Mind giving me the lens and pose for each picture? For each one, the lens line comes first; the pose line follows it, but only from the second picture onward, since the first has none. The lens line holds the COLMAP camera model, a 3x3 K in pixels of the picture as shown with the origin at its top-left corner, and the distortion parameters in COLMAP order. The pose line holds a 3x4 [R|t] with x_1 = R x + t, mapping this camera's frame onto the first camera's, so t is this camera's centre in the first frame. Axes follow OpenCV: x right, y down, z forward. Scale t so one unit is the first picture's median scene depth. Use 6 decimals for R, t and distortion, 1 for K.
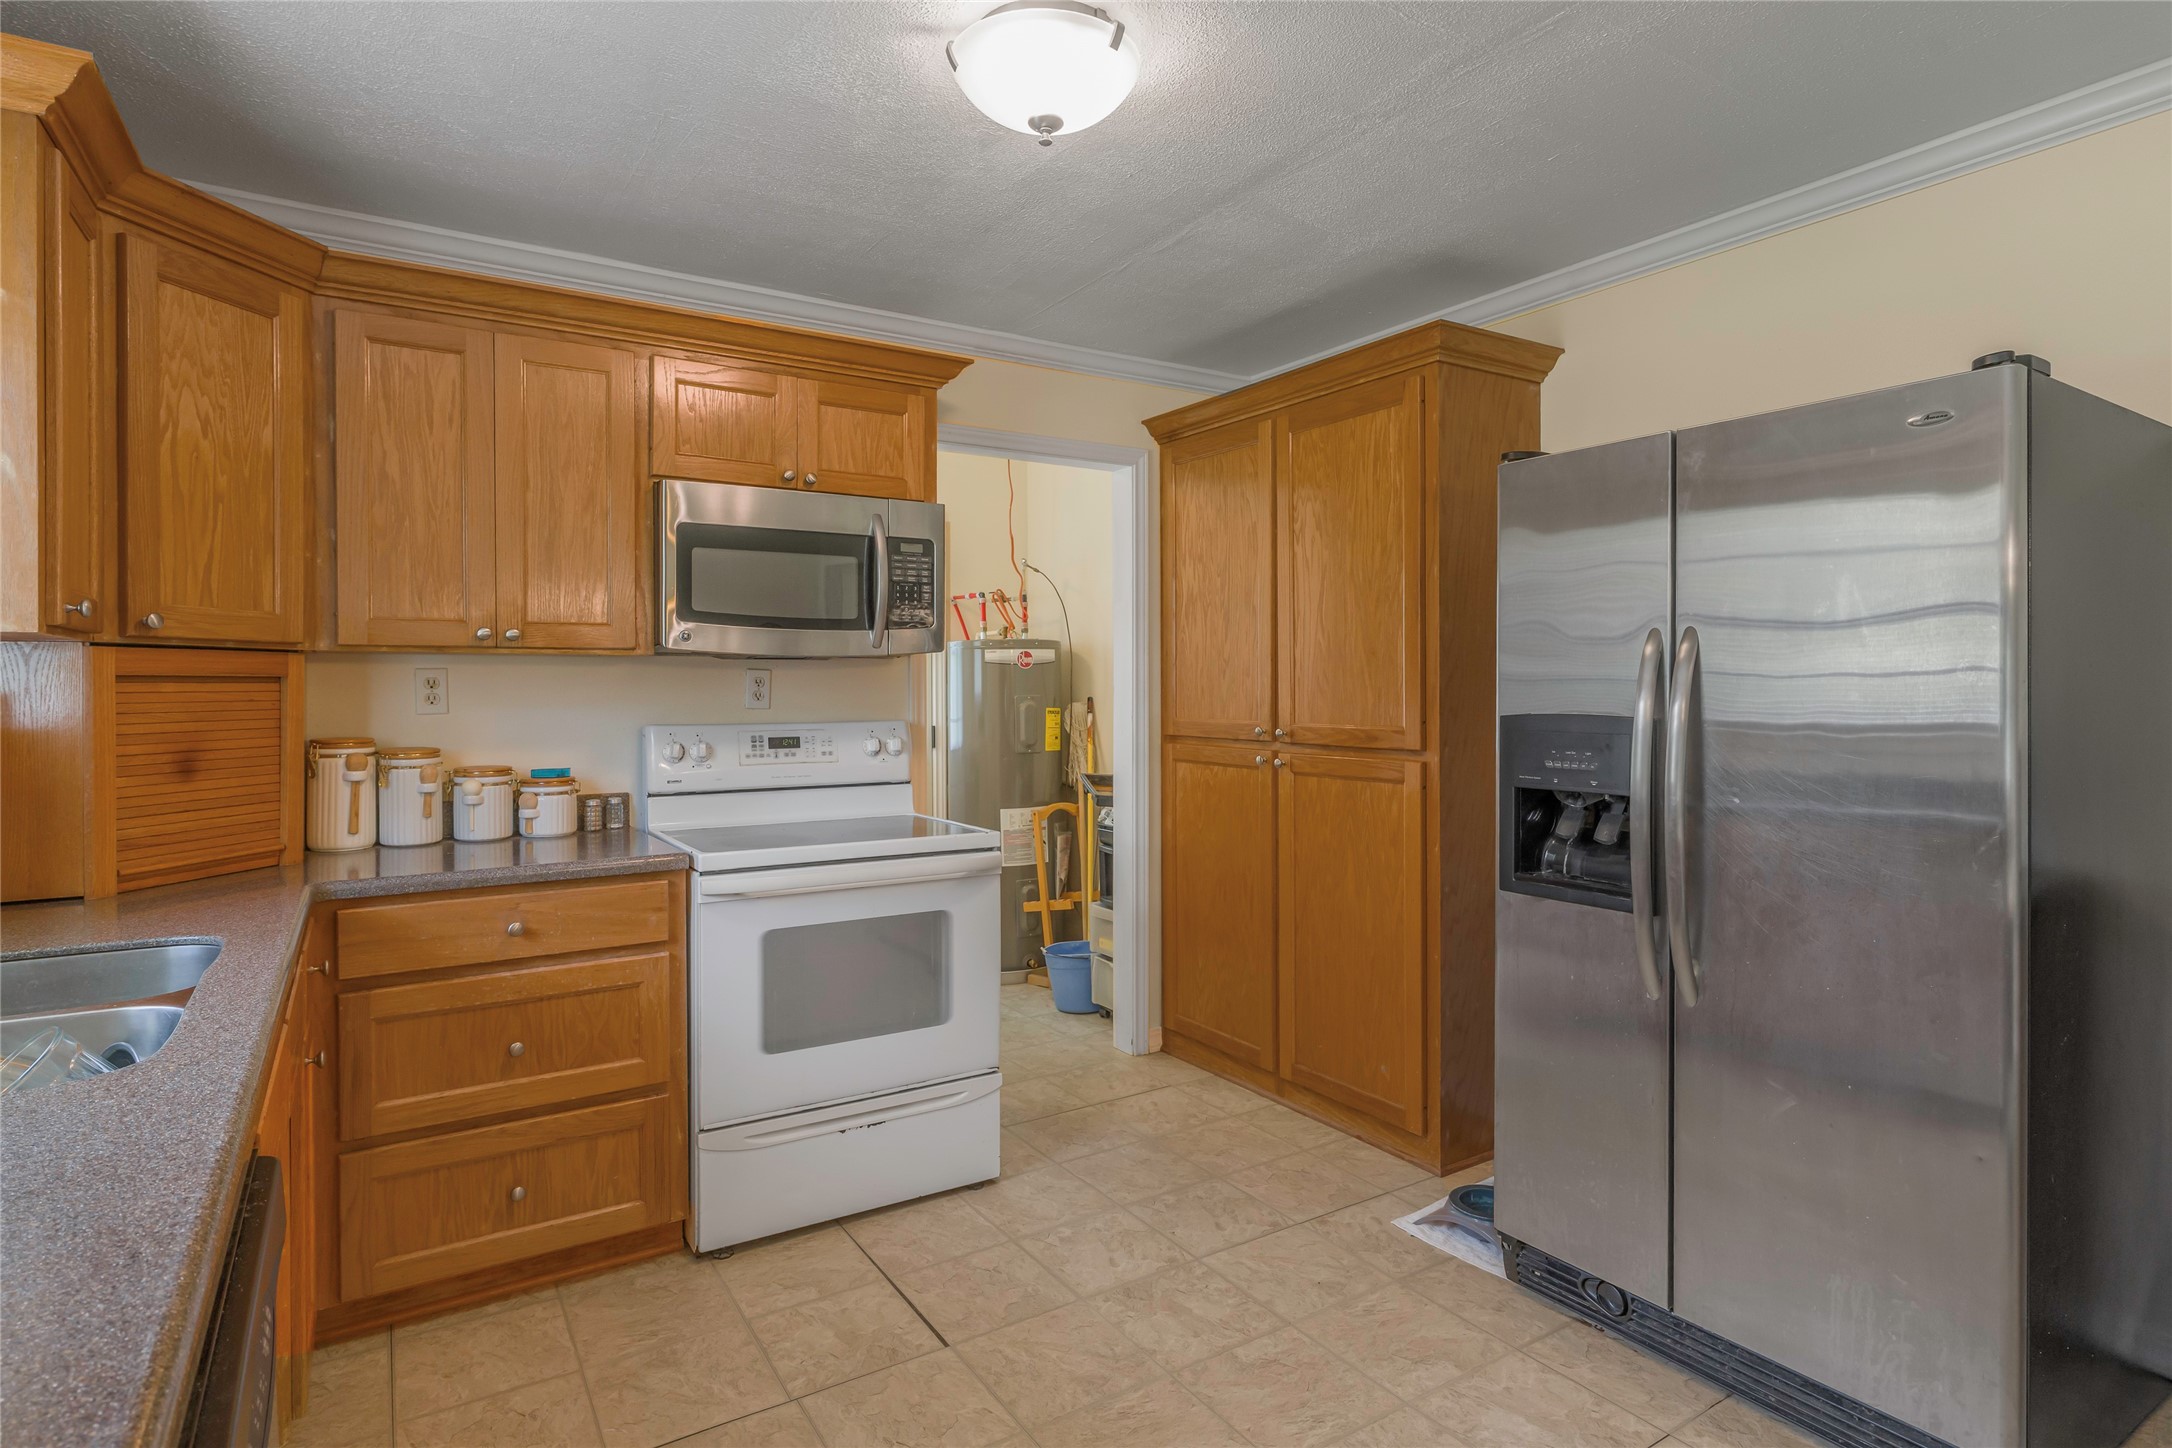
lens RADIAL K [[1130.1, 0, 1087.5], [0, 1130.1, 689.3], [0, 0, 1]] dist [-0.002028, -0.000224]
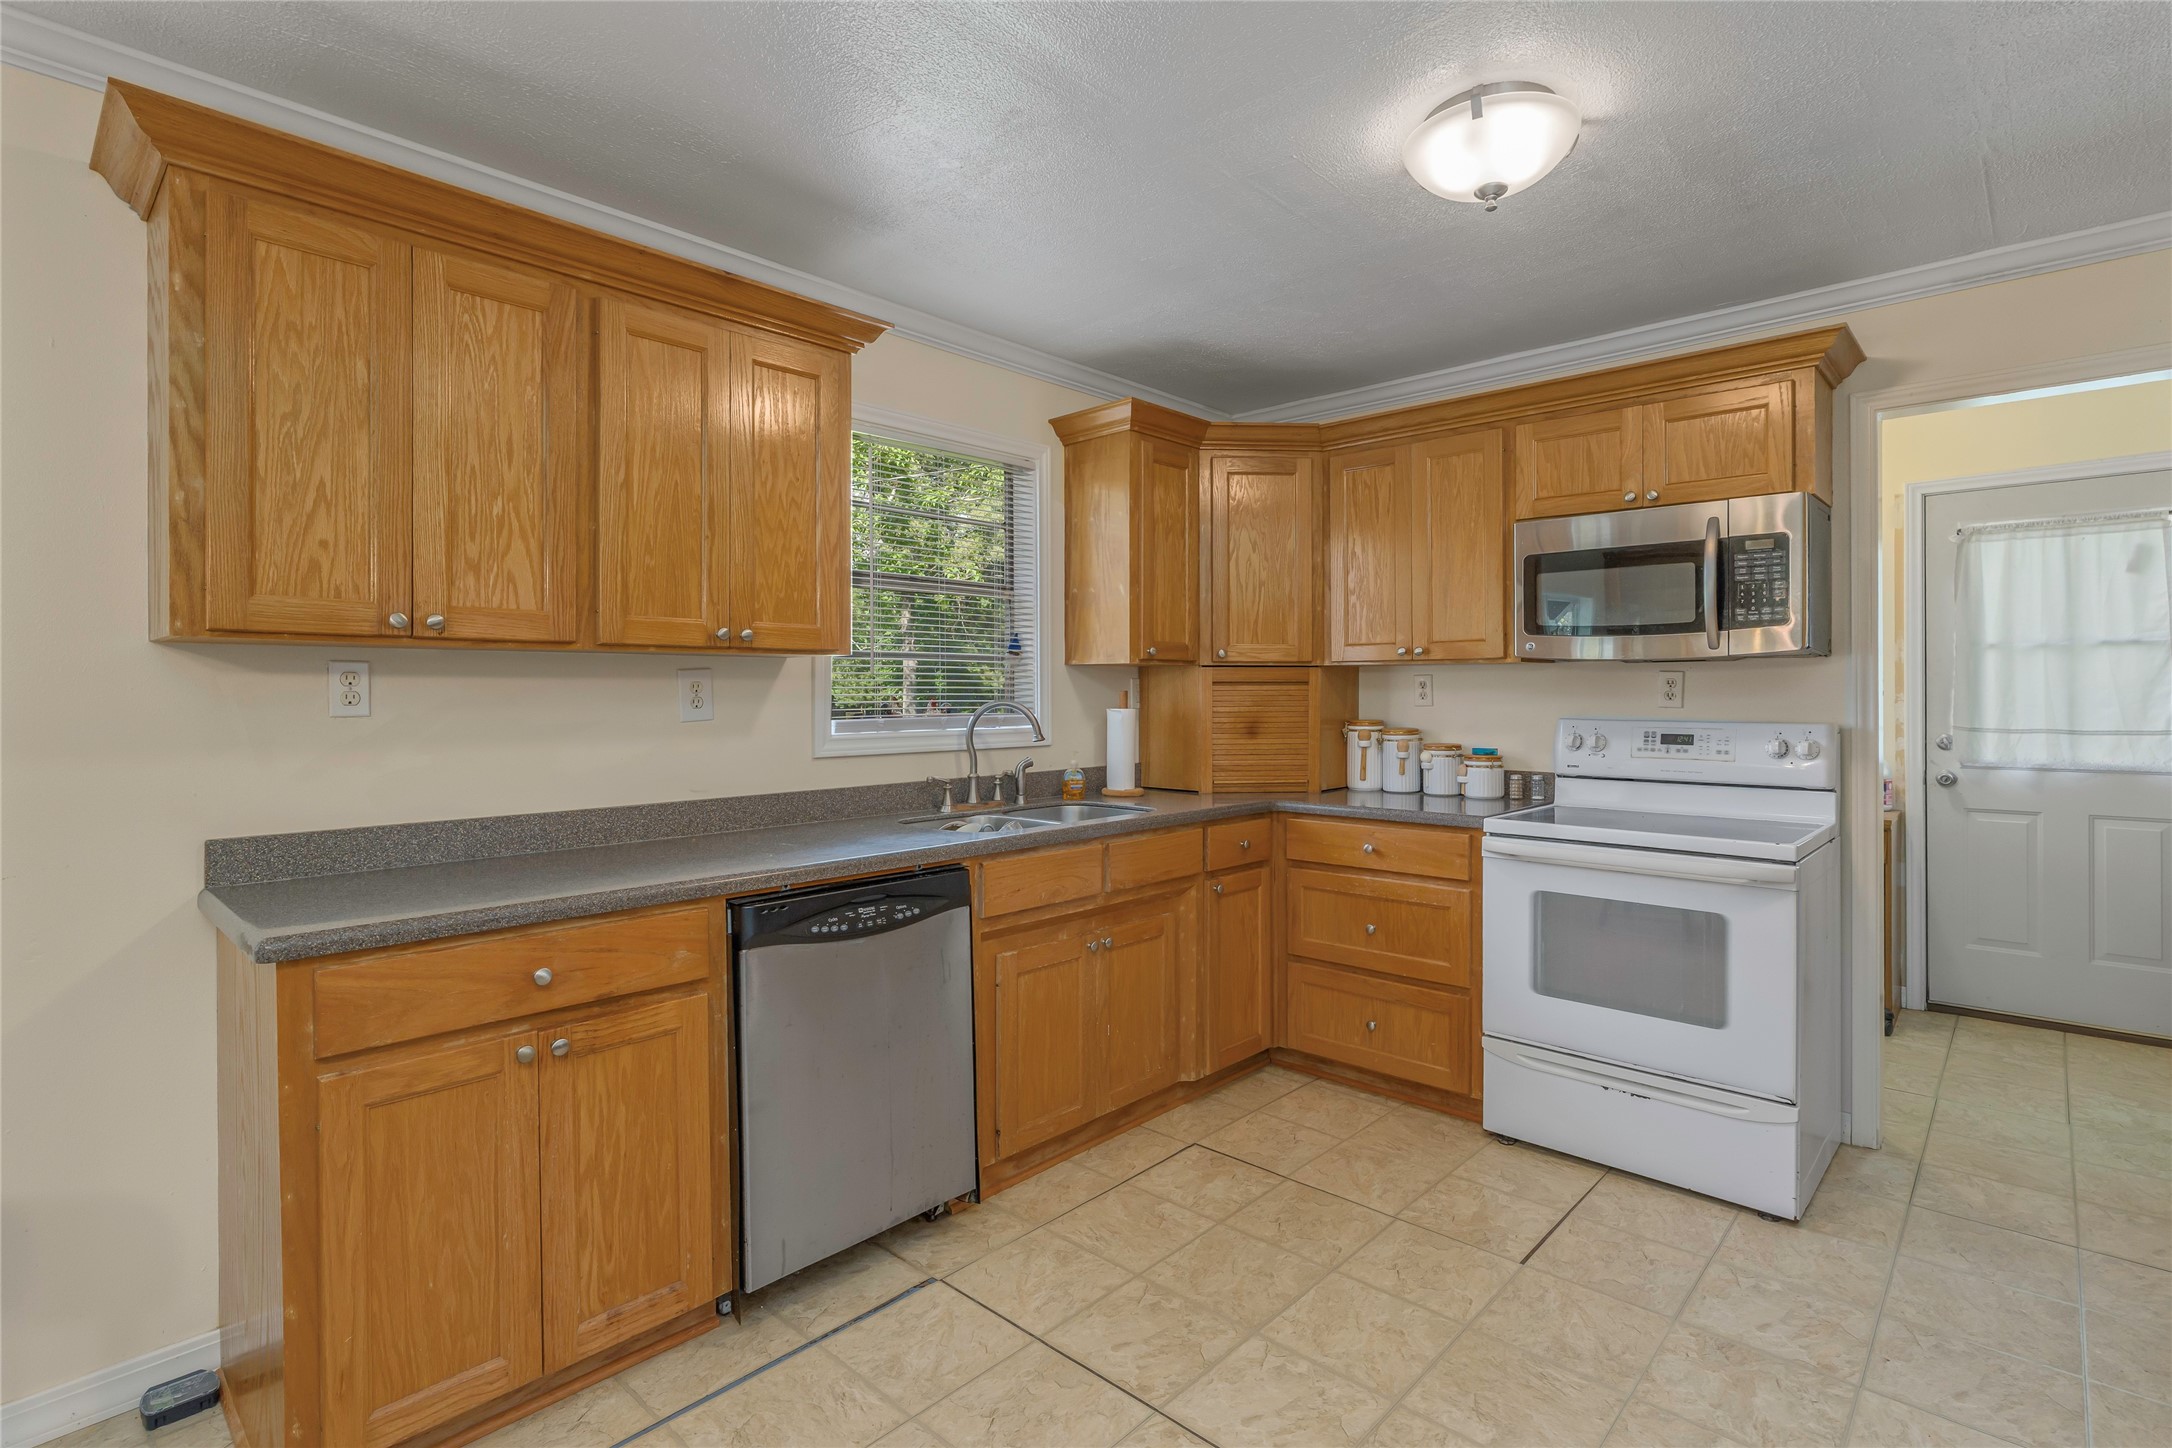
lens RADIAL K [[1036.7, 0, 1112.4], [0, 1036.7, 690.7], [0, 0, 1]] dist [0.001872, 0.000286]
pose [[0.269574, 0.004155, -0.962971, 0.647597], [-0.000343, 0.999991, 0.004218, -0.003539], [0.962980, -0.000807, 0.269573, 0.263793]]
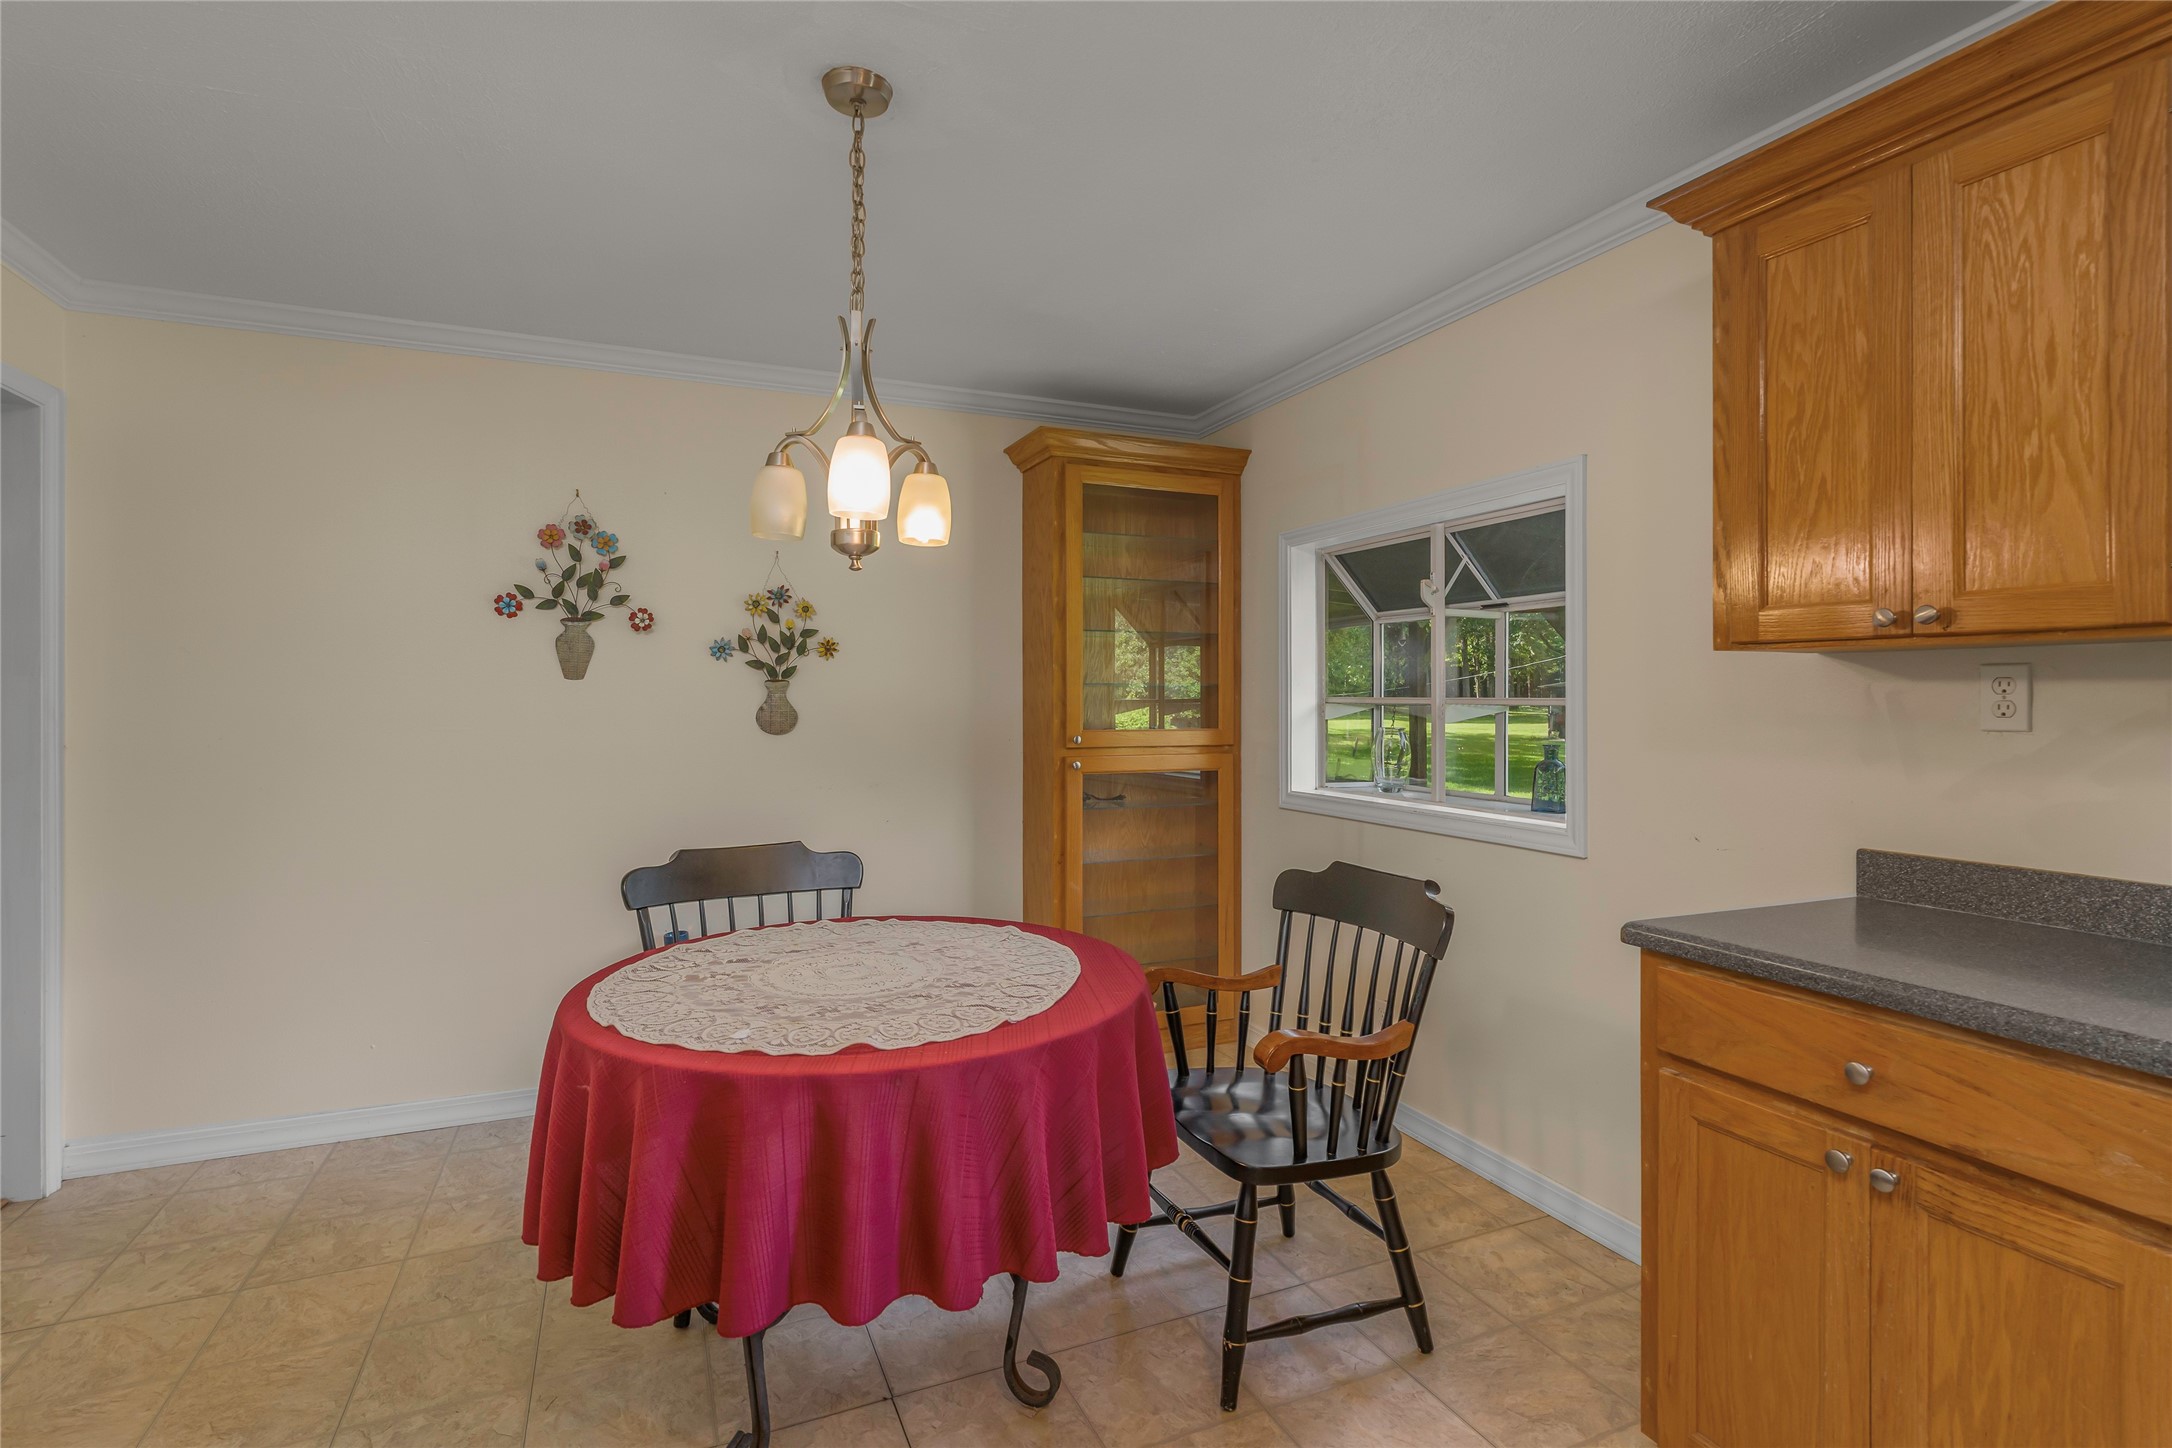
lens RADIAL K [[1042.2, 0, 1083.2], [0, 1042.2, 701.4], [0, 0, 1]] dist [-0.002032, -0.000382]
pose [[-0.988644, 0.003540, 0.150234, 0.196504], [0.003827, 0.999991, 0.001627, -0.002367], [-0.150227, 0.002183, -0.988649, 0.663354]]
